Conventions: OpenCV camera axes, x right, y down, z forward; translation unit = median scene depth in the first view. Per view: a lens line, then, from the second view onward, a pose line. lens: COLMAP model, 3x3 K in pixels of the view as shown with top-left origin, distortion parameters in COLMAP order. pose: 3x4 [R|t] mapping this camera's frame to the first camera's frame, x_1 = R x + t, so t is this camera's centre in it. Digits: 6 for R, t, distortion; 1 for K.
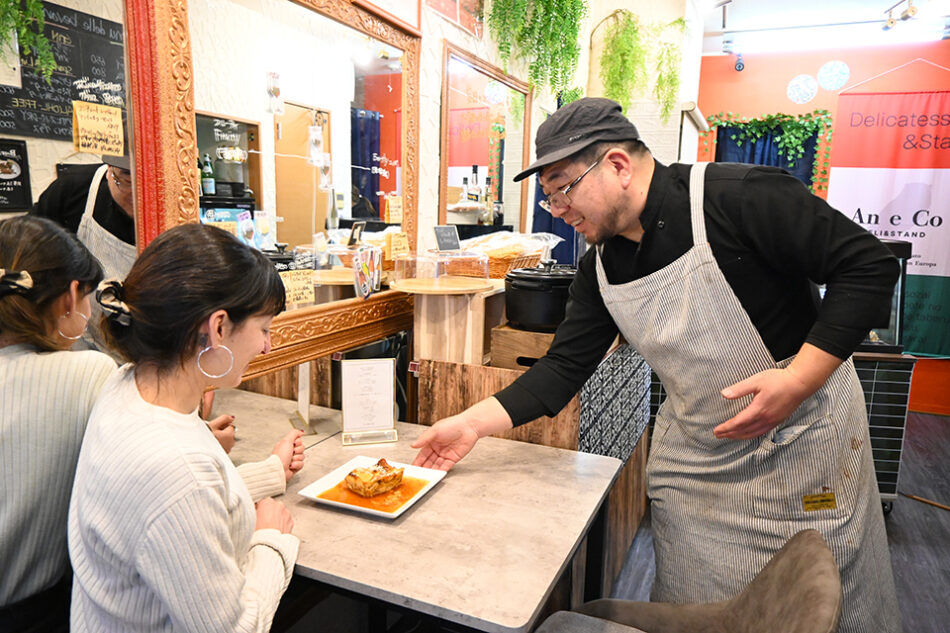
lens RADIAL K [[652.4, 0, 475.4], [0, 652.4, 317.1], [0, 0, 1]] dist [0.002460, -0.004045]
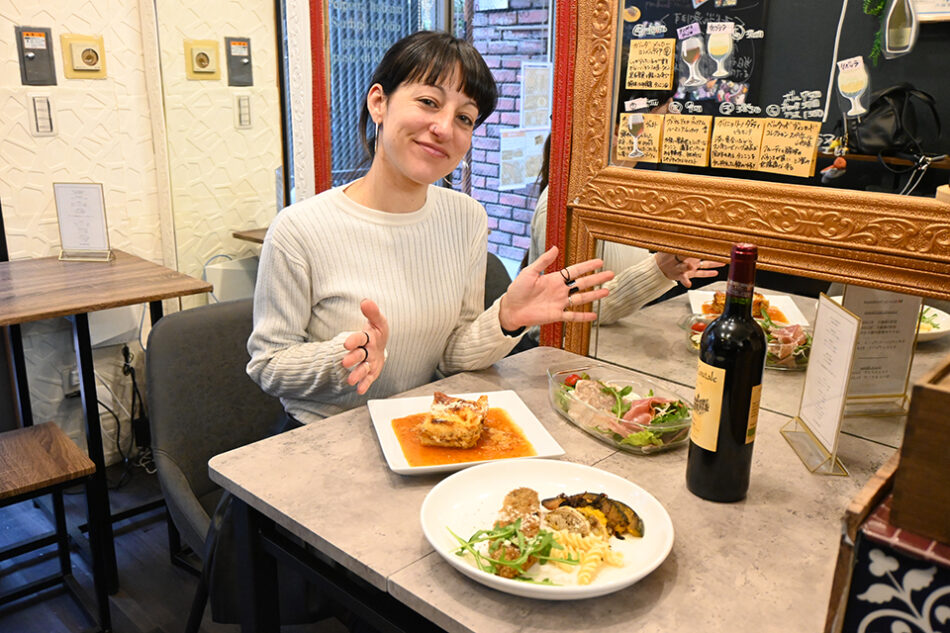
lens RADIAL K [[801.1, 0, 480.0], [0, 801.1, 317.3], [0, 0, 1]] dist [-0.007856, -0.004047]
pose [[-0.327234, 0.236739, -0.914807, 0.574171], [-0.180794, 0.934538, 0.306516, -0.078383], [0.927487, 0.265694, -0.263012, 1.007481]]
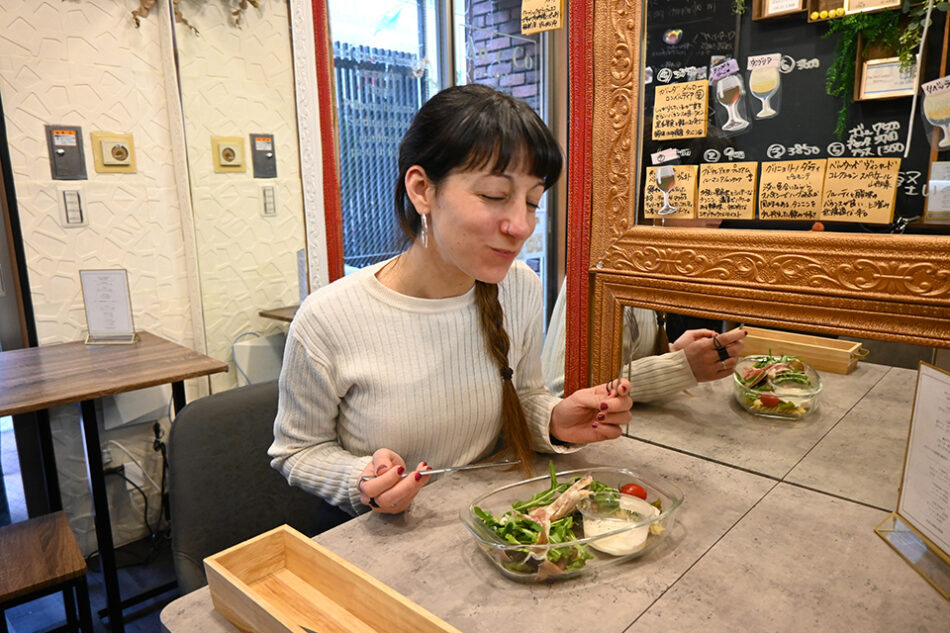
lens RADIAL K [[652.4, 0, 477.2], [0, 652.4, 316.0], [0, 0, 1]] dist [0.002460, -0.004045]
pose [[-0.331546, 0.168485, -0.928273, 0.348549], [-0.144300, 0.963291, 0.226380, -0.025093], [0.932338, 0.209005, -0.295063, 0.923737]]
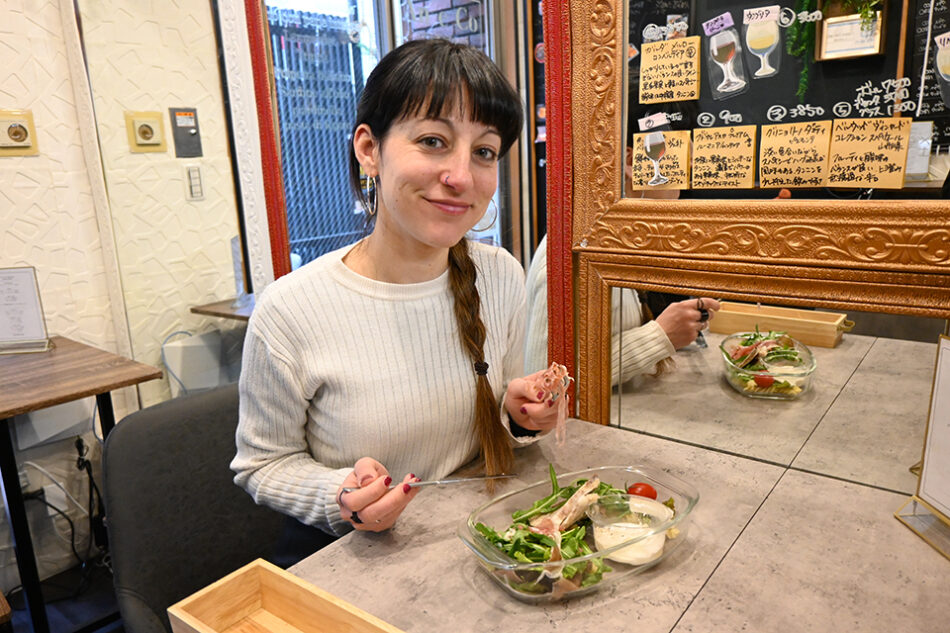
lens RADIAL K [[692.9, 0, 478.5], [0, 692.9, 316.2], [0, 0, 1]] dist [0.005715, -0.013076]
pose [[-0.246070, 0.204994, -0.947326, 0.327970], [-0.121291, 0.963183, 0.239931, -0.019584], [0.961633, 0.173942, -0.212146, 0.884212]]
